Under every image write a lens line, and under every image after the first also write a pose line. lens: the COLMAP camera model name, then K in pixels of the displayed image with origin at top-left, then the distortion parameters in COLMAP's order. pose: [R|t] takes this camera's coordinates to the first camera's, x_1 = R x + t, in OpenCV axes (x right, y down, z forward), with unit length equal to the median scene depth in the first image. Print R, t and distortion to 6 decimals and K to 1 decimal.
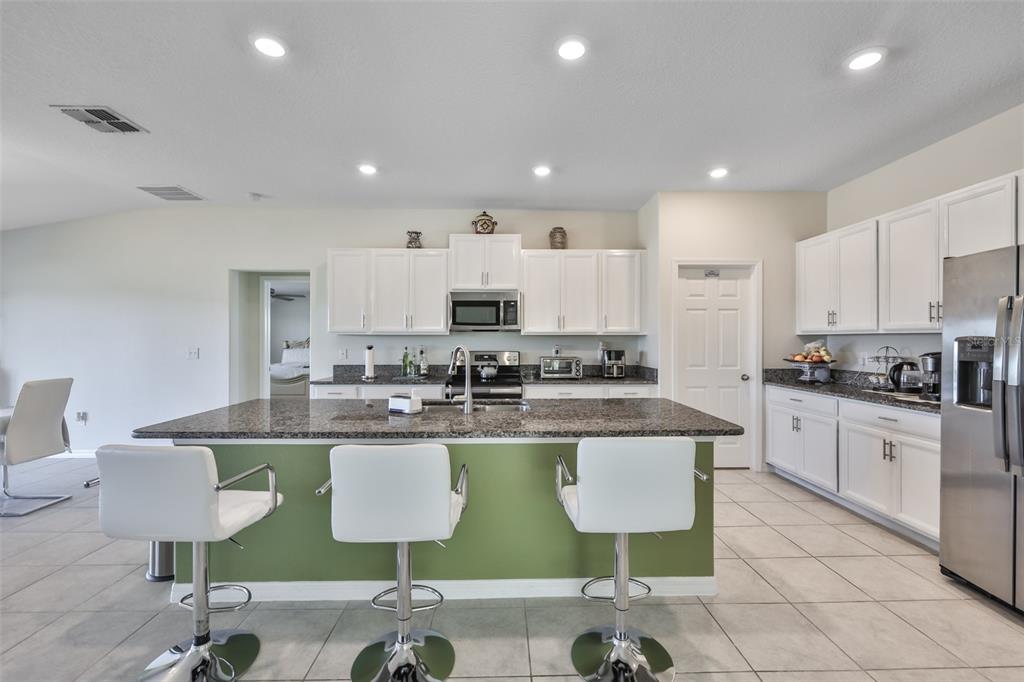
lens RADIAL K [[435.6, 0, 505.2], [0, 435.6, 340.8], [0, 0, 1]] dist [-0.003075, 0.000605]
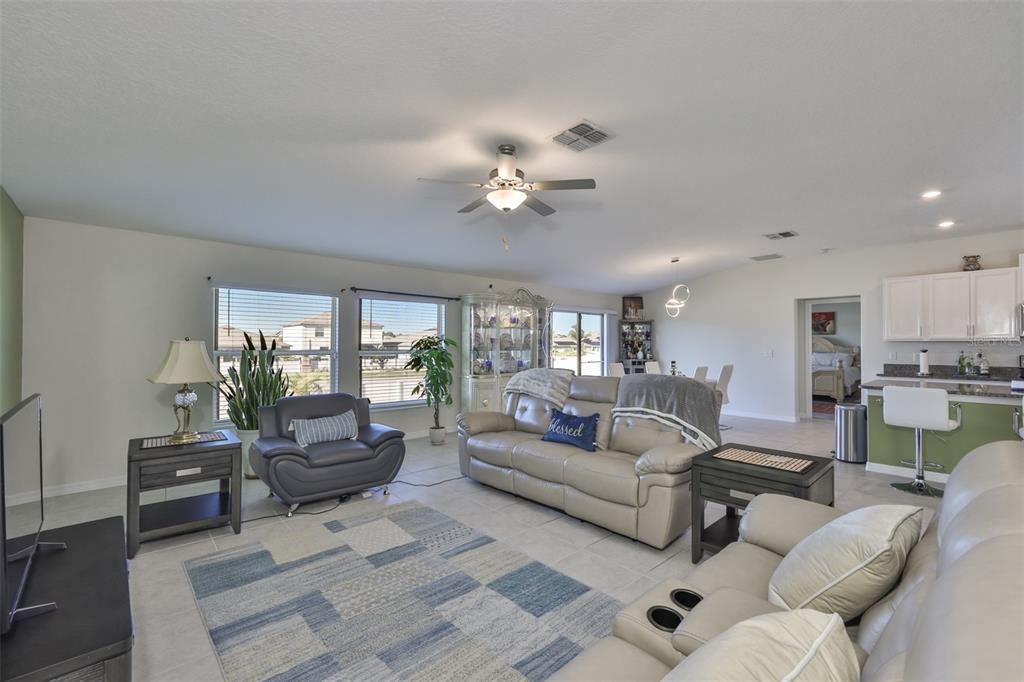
lens RADIAL K [[435.6, 0, 511.7], [0, 435.6, 338.7], [0, 0, 1]] dist [-0.003075, 0.000605]
pose [[0.659102, -0.008976, -0.752000, -0.151882], [-0.004894, 0.999856, -0.016224, 0.005913], [0.752037, 0.014373, 0.658964, -0.793613]]
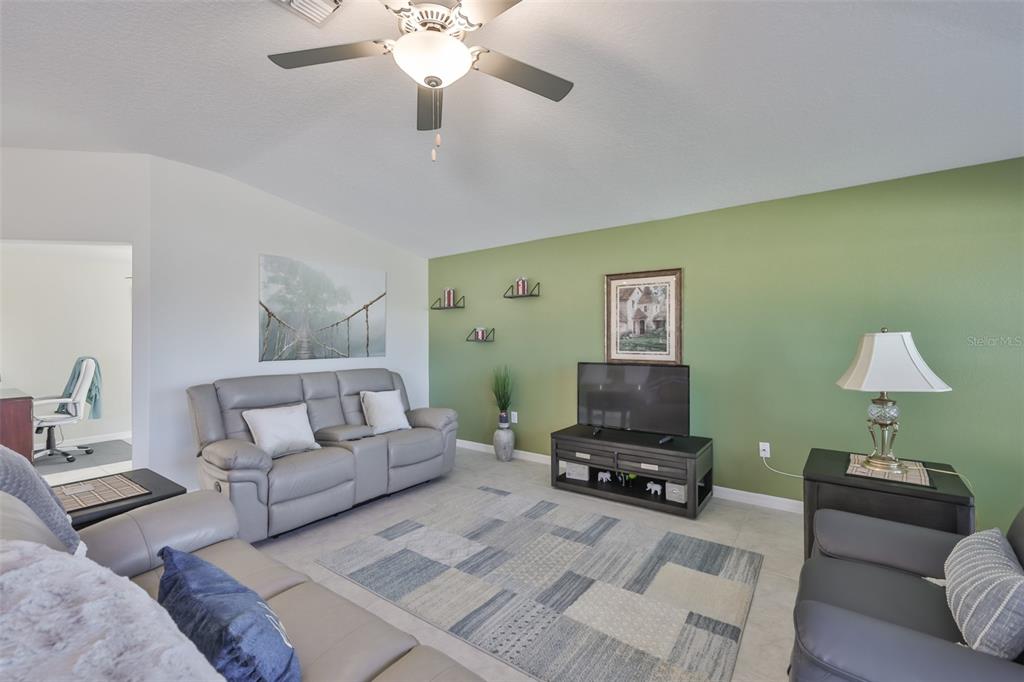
lens RADIAL K [[435.6, 0, 504.4], [0, 435.6, 332.0], [0, 0, 1]] dist [-0.003075, 0.000605]
pose [[-0.787450, 0.015049, 0.616195, -0.958495], [0.010368, 0.999884, -0.011171, 0.000815], [-0.616291, -0.002408, -0.787515, -0.080915]]
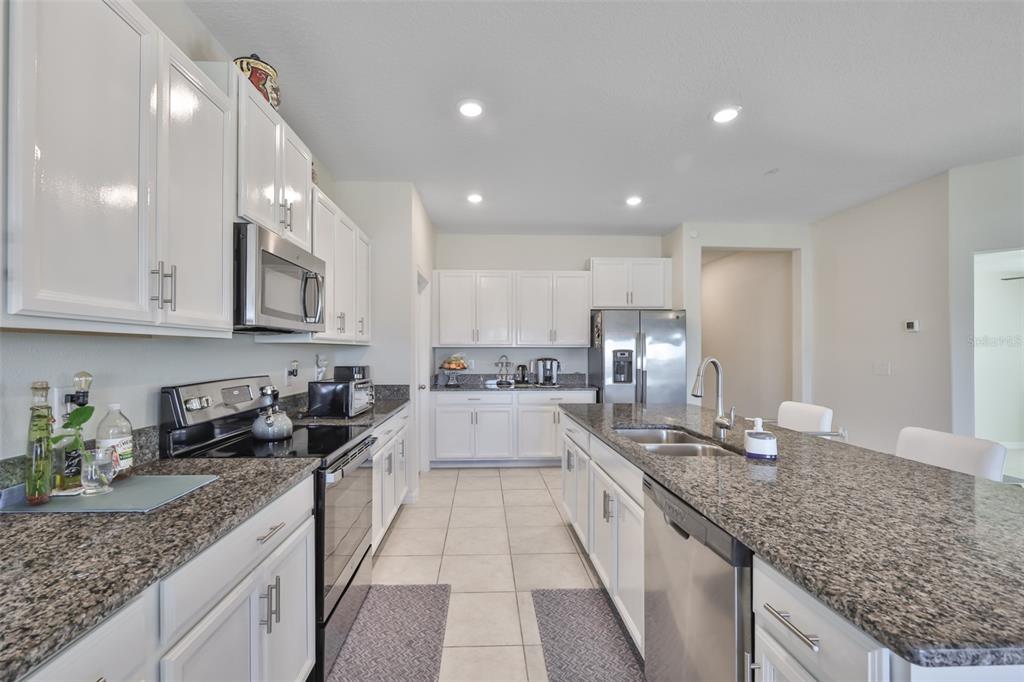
lens RADIAL K [[435.6, 0, 504.7], [0, 435.6, 357.3], [0, 0, 1]] dist [-0.003075, 0.000605]
pose [[-0.019638, -0.014589, 0.999701, -0.499787], [0.003522, 0.999886, 0.014661, -0.003296], [-0.999801, 0.003809, -0.019585, 0.783990]]
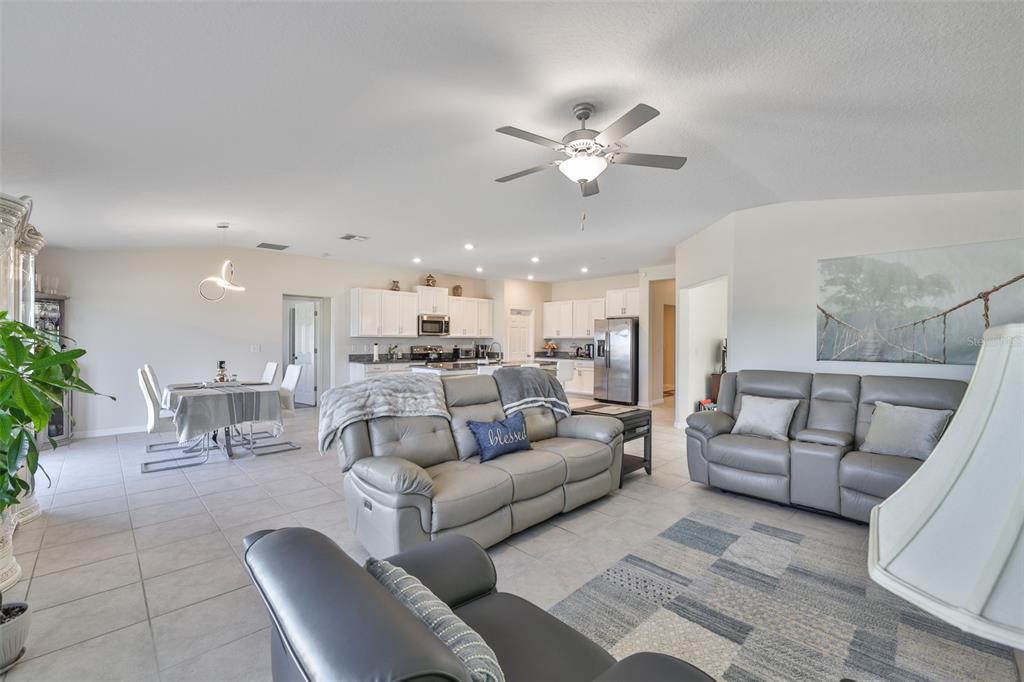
lens RADIAL K [[435.6, 0, 510.6], [0, 435.6, 340.6], [0, 0, 1]] dist [-0.003075, 0.000605]
pose [[0.731246, 0.003188, 0.682106, -1.159190], [-0.001297, 0.999994, -0.003283, 0.006260], [-0.682112, 0.001516, 0.731246, -0.705341]]
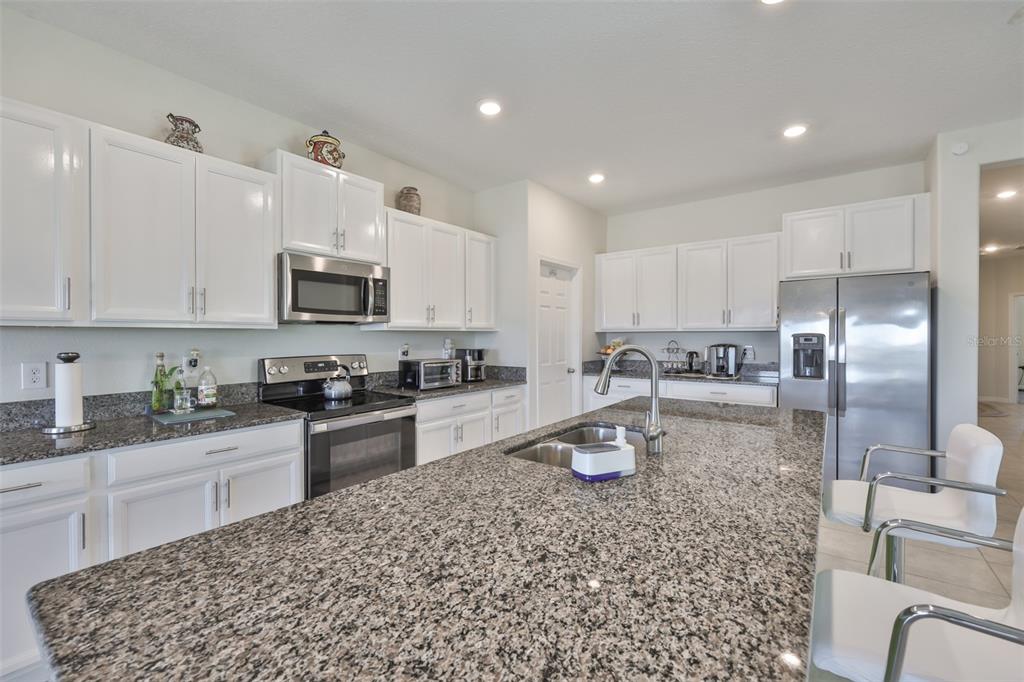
lens RADIAL K [[435.6, 0, 509.5], [0, 435.6, 337.6], [0, 0, 1]] dist [-0.003075, 0.000605]
pose [[0.618207, -0.005233, 0.785998, -0.387811], [0.005217, 0.999983, 0.002555, -0.002725], [-0.785998, 0.002521, 0.618224, 0.425539]]
